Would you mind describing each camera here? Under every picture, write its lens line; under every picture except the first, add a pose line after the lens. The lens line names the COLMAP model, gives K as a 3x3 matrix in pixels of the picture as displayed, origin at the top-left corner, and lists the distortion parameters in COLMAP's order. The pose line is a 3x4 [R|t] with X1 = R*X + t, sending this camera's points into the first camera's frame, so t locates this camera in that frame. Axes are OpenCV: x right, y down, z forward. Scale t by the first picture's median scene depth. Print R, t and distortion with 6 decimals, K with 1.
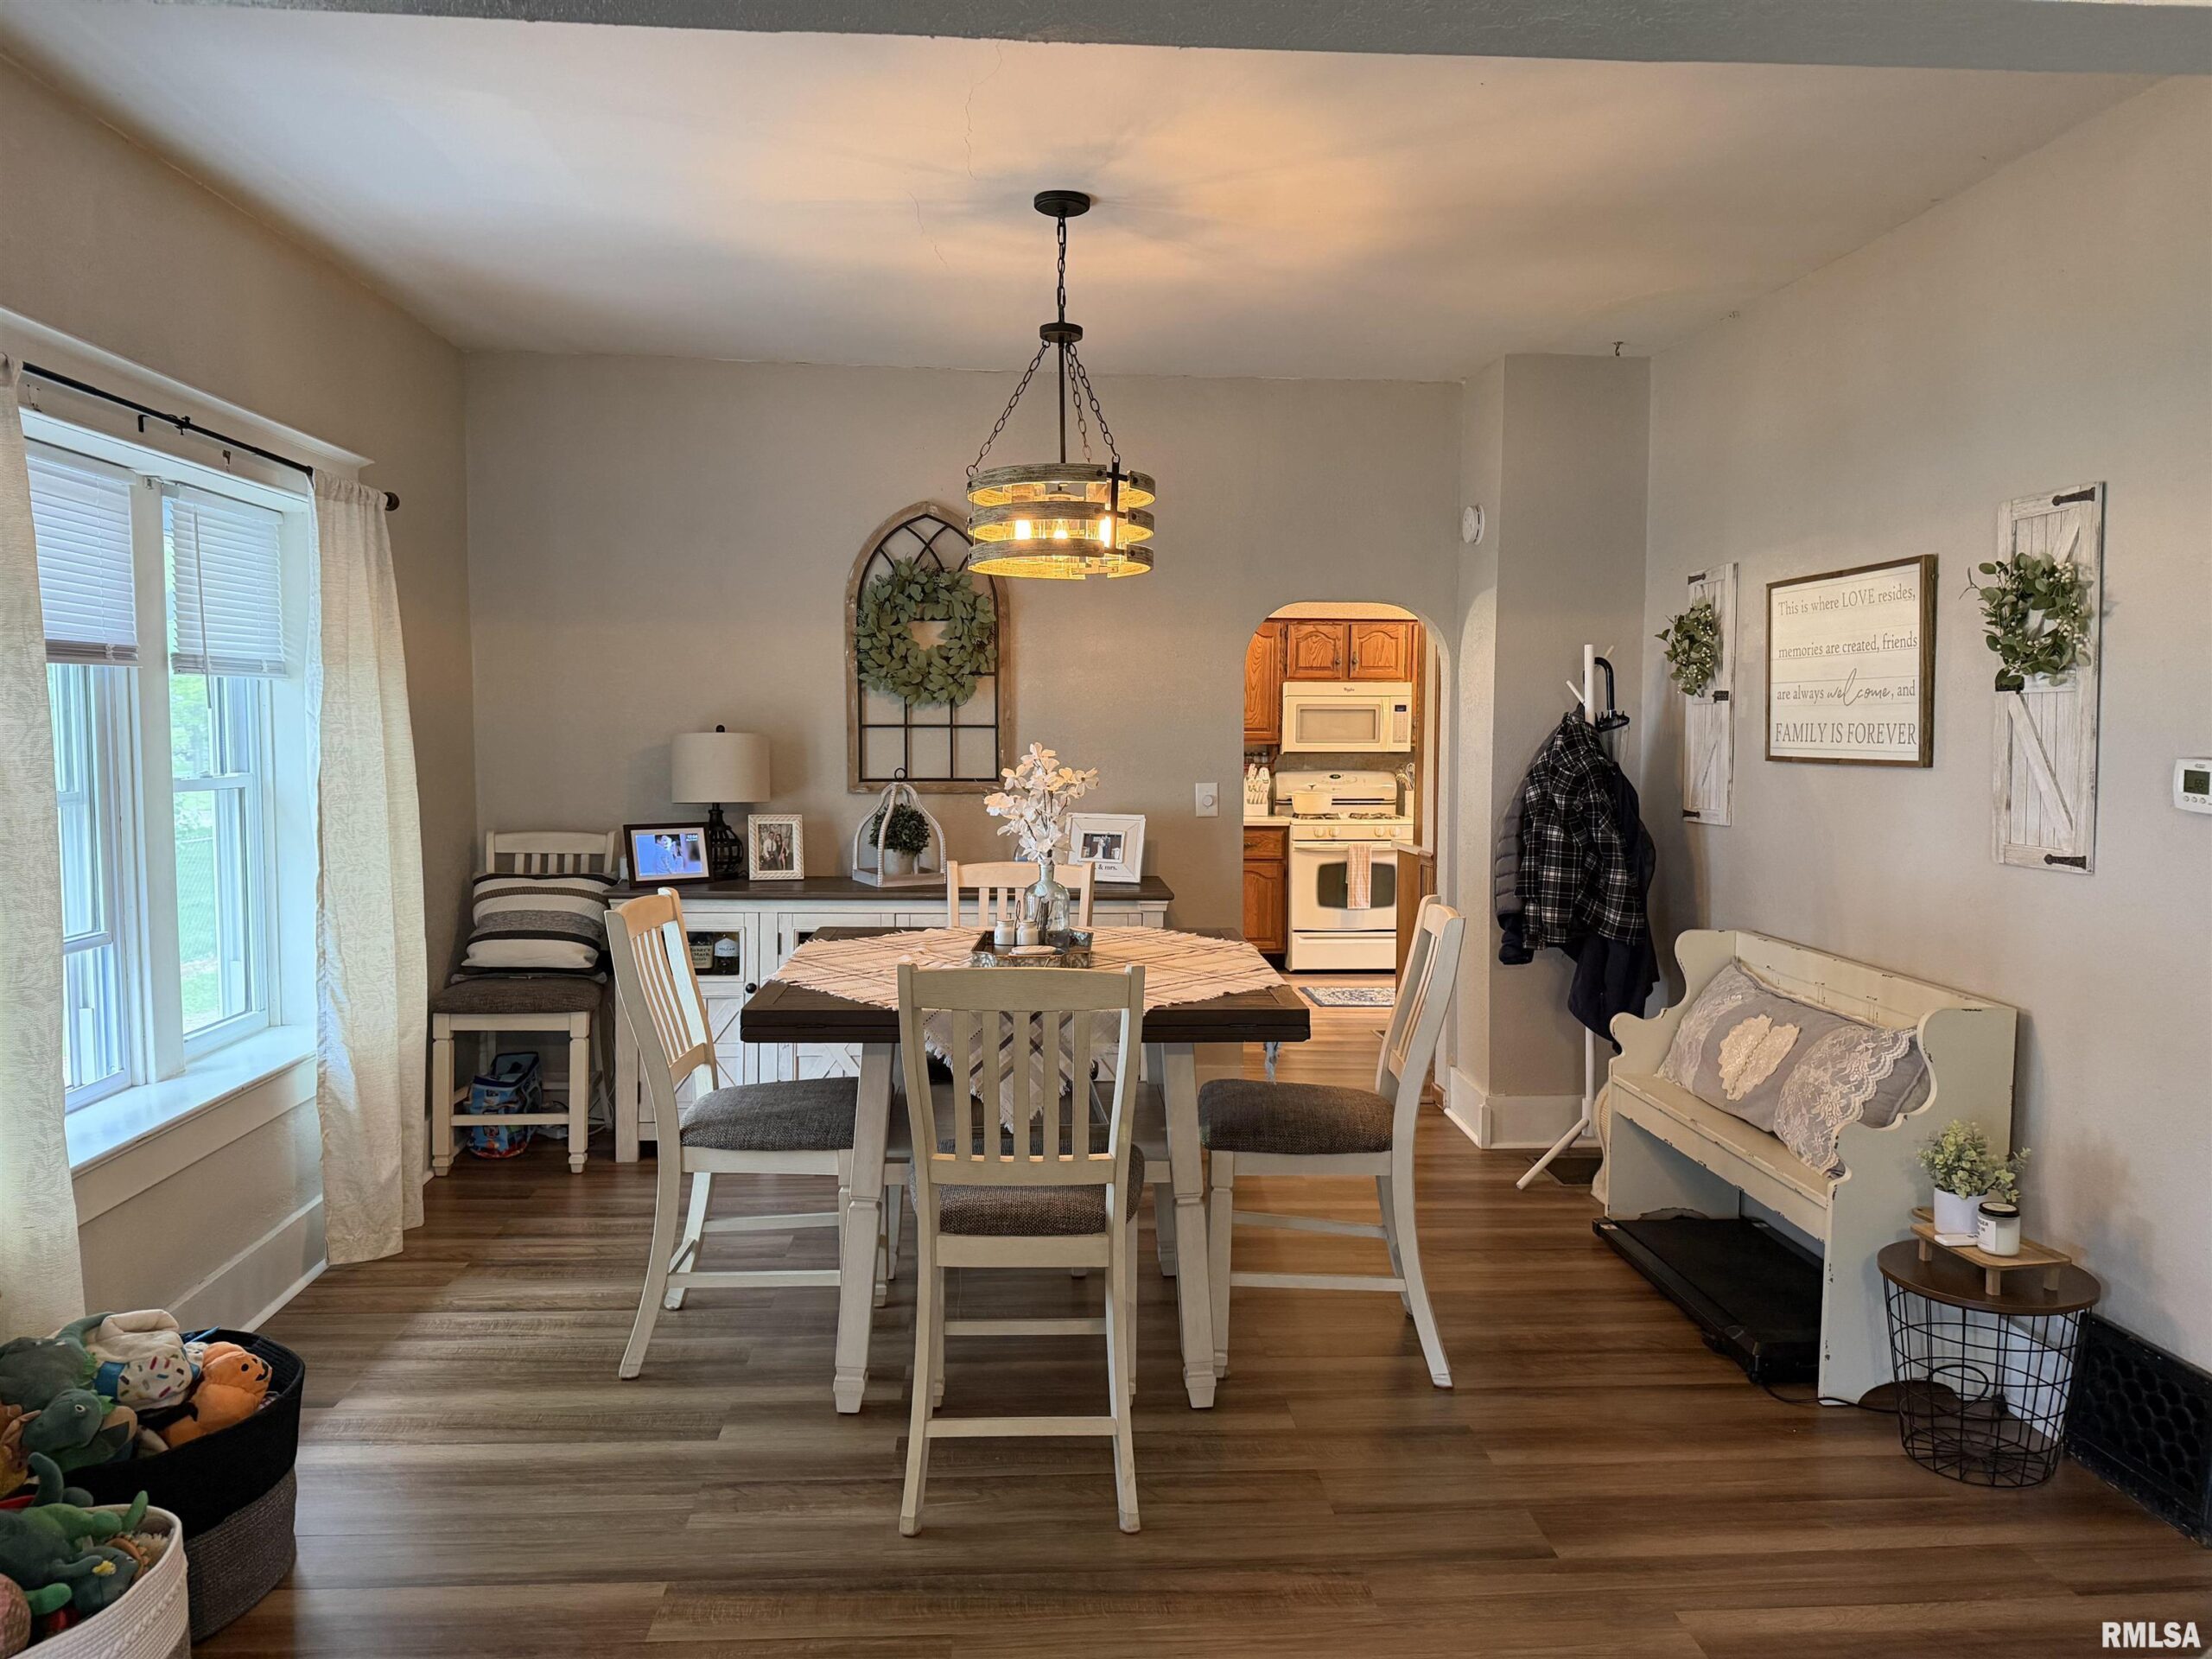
lens RADIAL K [[1546.1, 0, 1136.2], [0, 1546.1, 833.1], [0, 0, 1]] dist [0.049139, -0.063877]
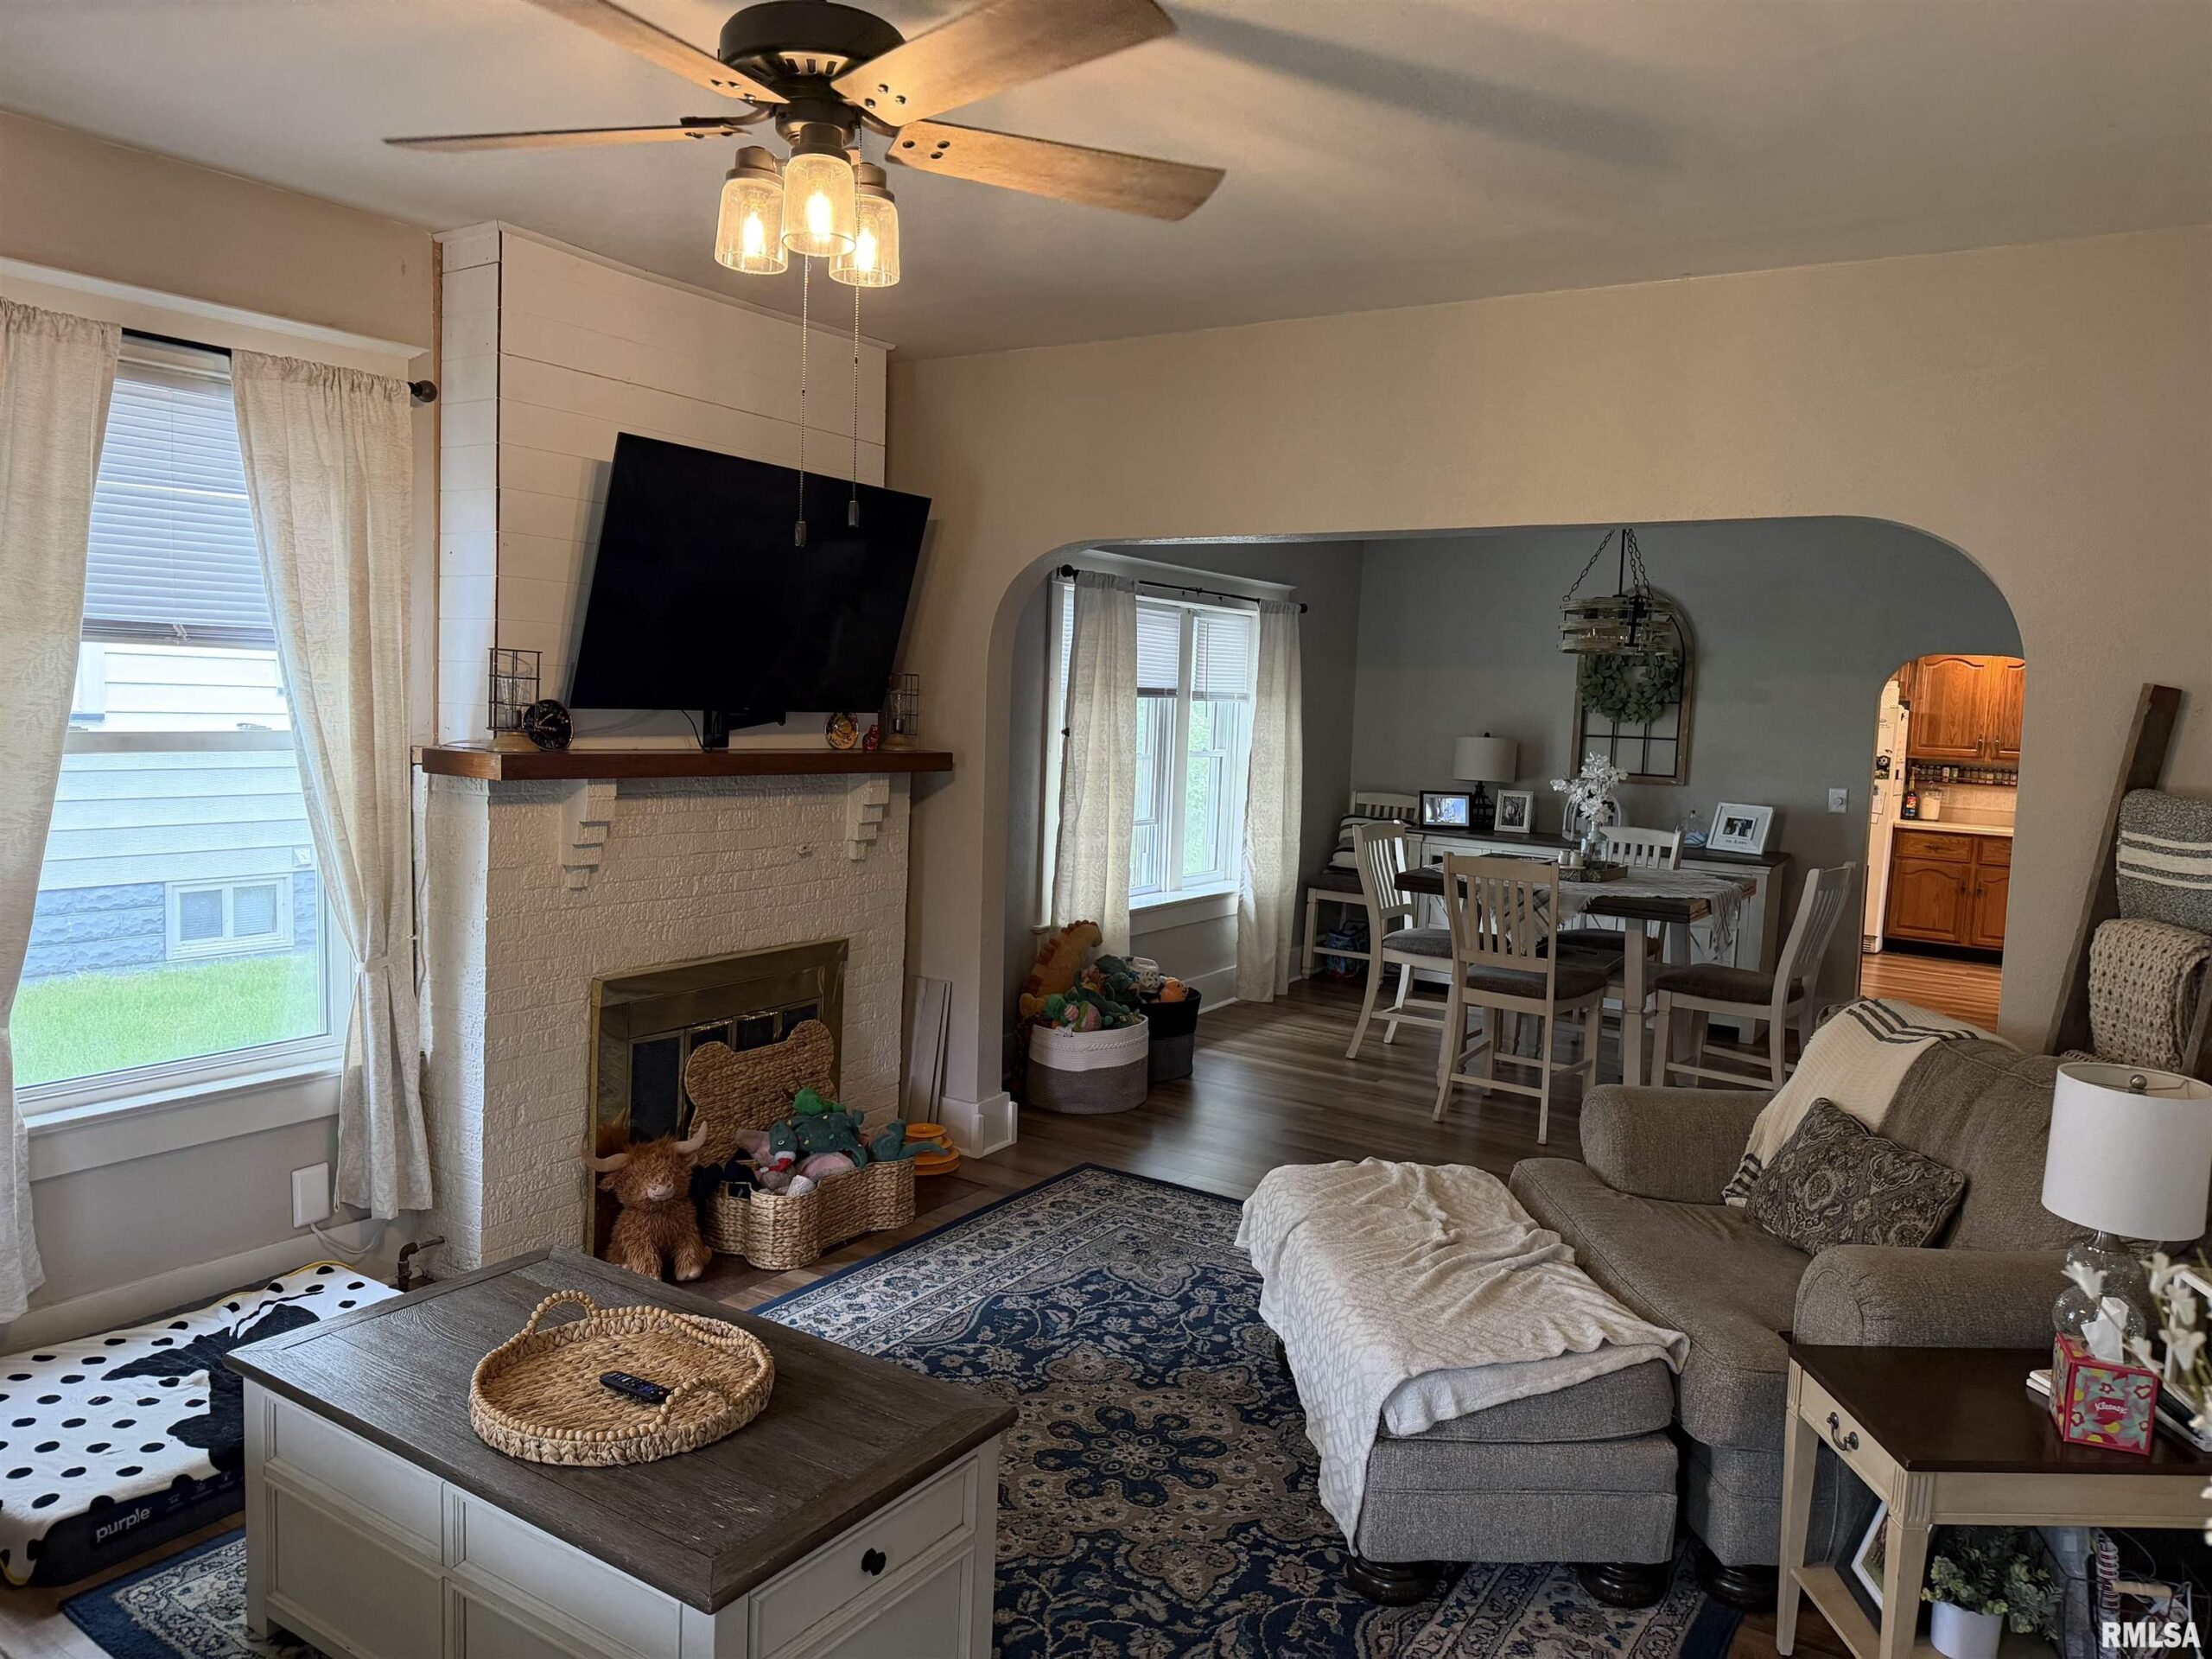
lens RADIAL K [[1546.1, 0, 1109.4], [0, 1546.1, 836.3], [0, 0, 1]] dist [0.049139, -0.063877]
pose [[0.791756, 0.079193, -0.605683, 0.404841], [-0.076193, 0.996620, 0.030706, 0.017518], [0.606067, 0.021837, 0.795114, -0.512056]]
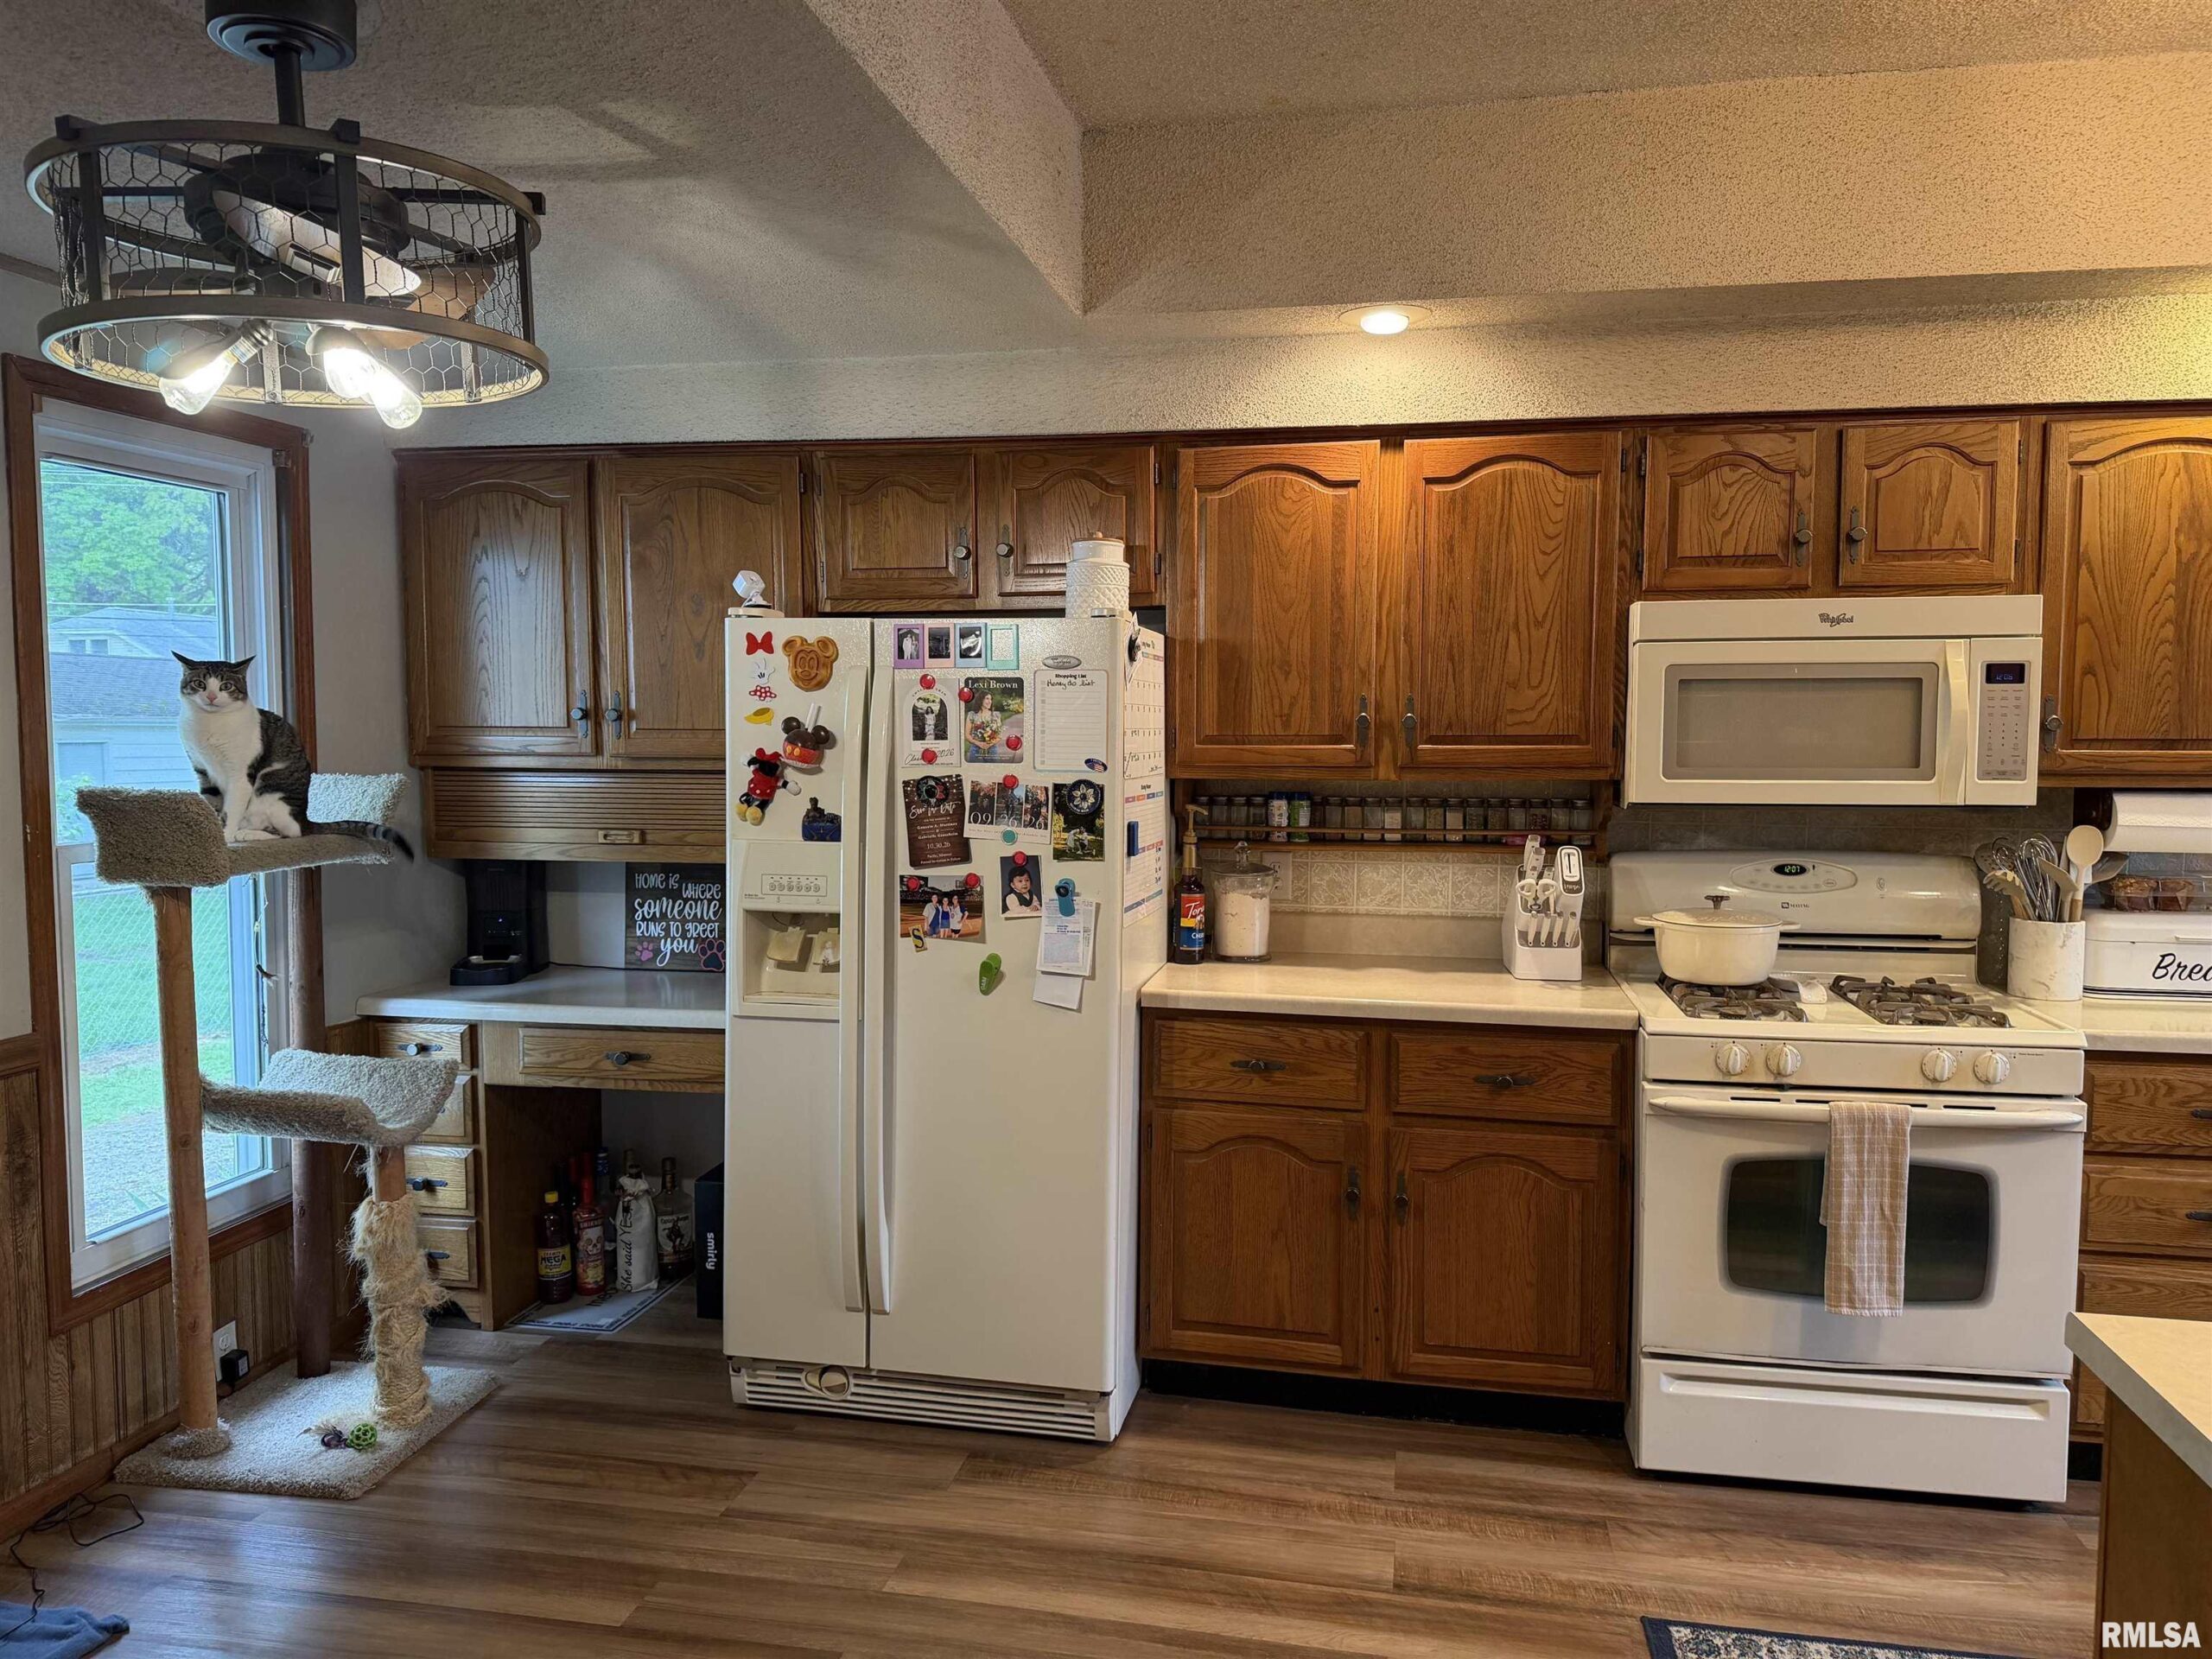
lens RADIAL K [[1546.1, 0, 1096.7], [0, 1546.1, 828.5], [0, 0, 1]] dist [0.049139, -0.063877]
pose [[0.958106, 0.010538, -0.286219, 0.143777], [-0.009434, 0.999942, 0.005238, -0.084417], [0.286258, -0.002319, 0.958150, 1.117253]]
